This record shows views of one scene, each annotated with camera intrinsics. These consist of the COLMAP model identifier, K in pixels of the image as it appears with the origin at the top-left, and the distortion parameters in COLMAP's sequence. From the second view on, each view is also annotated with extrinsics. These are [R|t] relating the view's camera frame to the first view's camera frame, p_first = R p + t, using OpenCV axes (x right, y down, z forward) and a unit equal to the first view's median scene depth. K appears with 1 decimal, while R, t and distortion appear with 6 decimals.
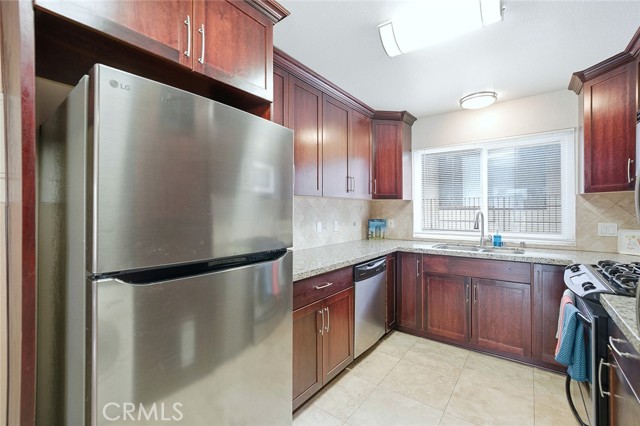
lens RADIAL K [[271.7, 0, 320.0], [0, 271.7, 213.0], [0, 0, 1]] dist [-0.000589, -0.000100]
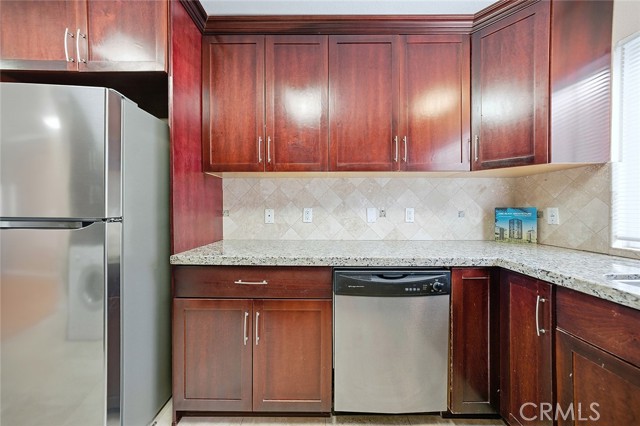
lens RADIAL K [[215.6, 0, 319.9], [0, 215.6, 211.5], [0, 0, 1]] dist [0.001364, 0.000159]
pose [[0.615122, 0.010941, -0.788356, 0.394288], [-0.007891, 0.999939, 0.007721, 0.039451], [0.788393, 0.001472, 0.615171, 0.498956]]
